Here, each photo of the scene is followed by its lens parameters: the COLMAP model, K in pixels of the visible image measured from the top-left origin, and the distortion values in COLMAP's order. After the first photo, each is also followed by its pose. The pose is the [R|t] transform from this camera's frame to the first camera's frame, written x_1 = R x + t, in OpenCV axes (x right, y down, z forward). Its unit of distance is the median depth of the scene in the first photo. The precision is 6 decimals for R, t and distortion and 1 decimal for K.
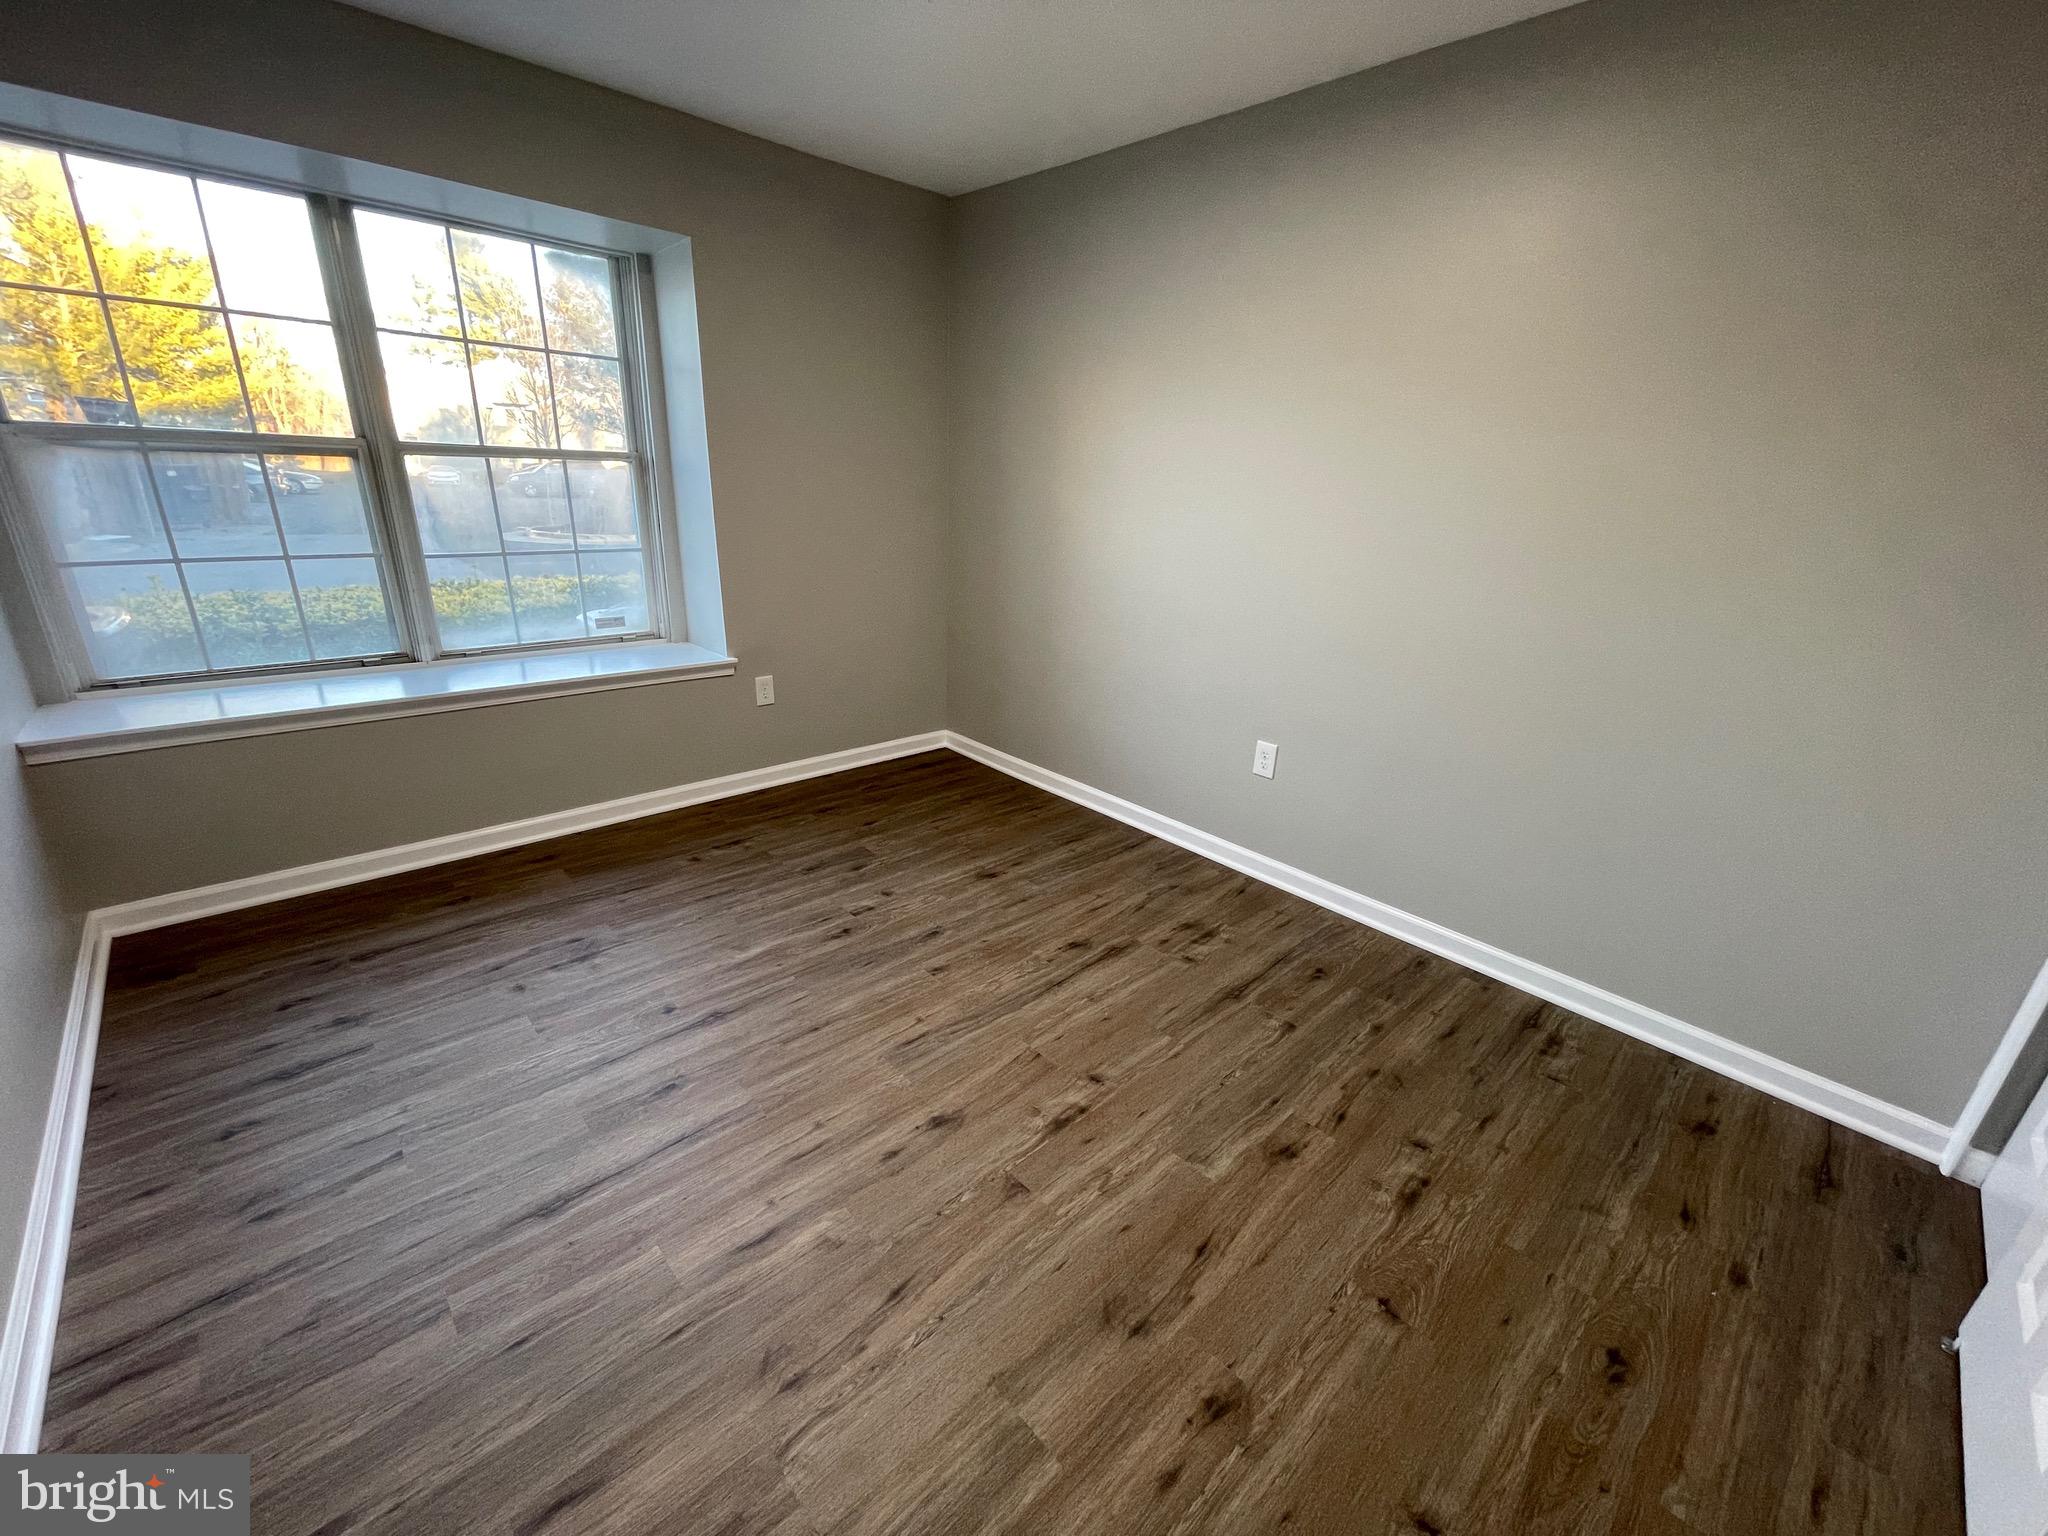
lens RADIAL K [[828.0, 0, 1023.4], [0, 828.0, 769.1], [0, 0, 1]] dist [-0.001835, 0.000535]
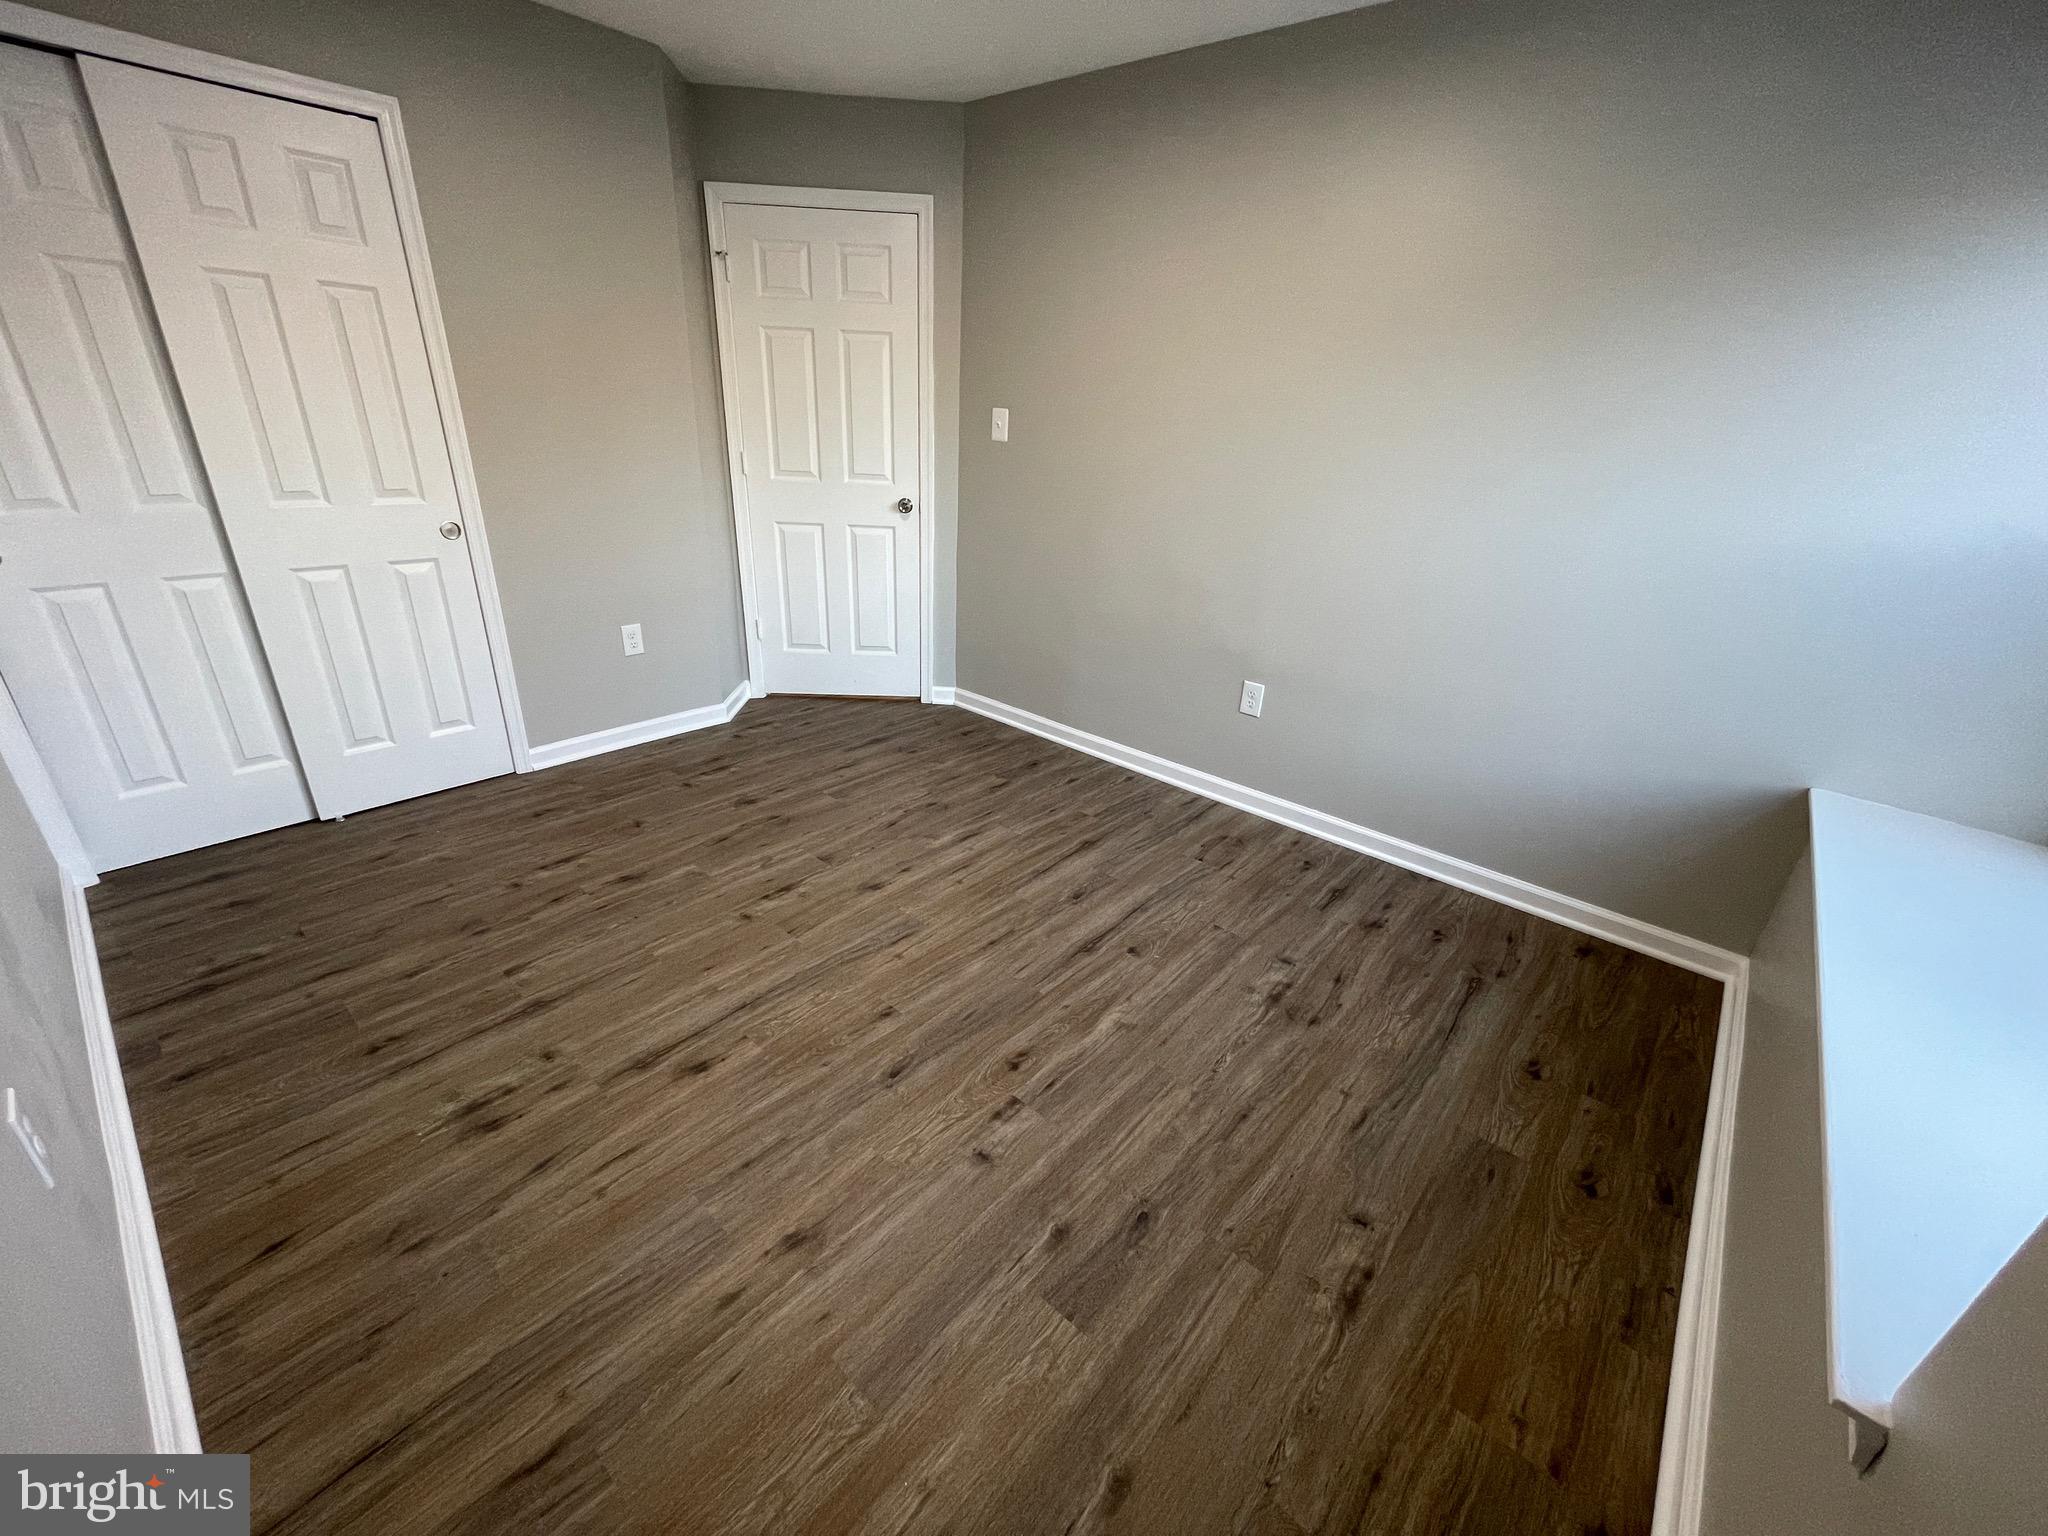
lens RADIAL K [[828.0, 0, 1019.3], [0, 828.0, 766.8], [0, 0, 1]] dist [-0.001835, 0.000535]
pose [[-0.990900, -0.045407, -0.126709, -0.128422], [-0.120352, 0.720420, 0.683016, -0.579779], [0.060271, 0.692050, -0.719329, 1.543486]]
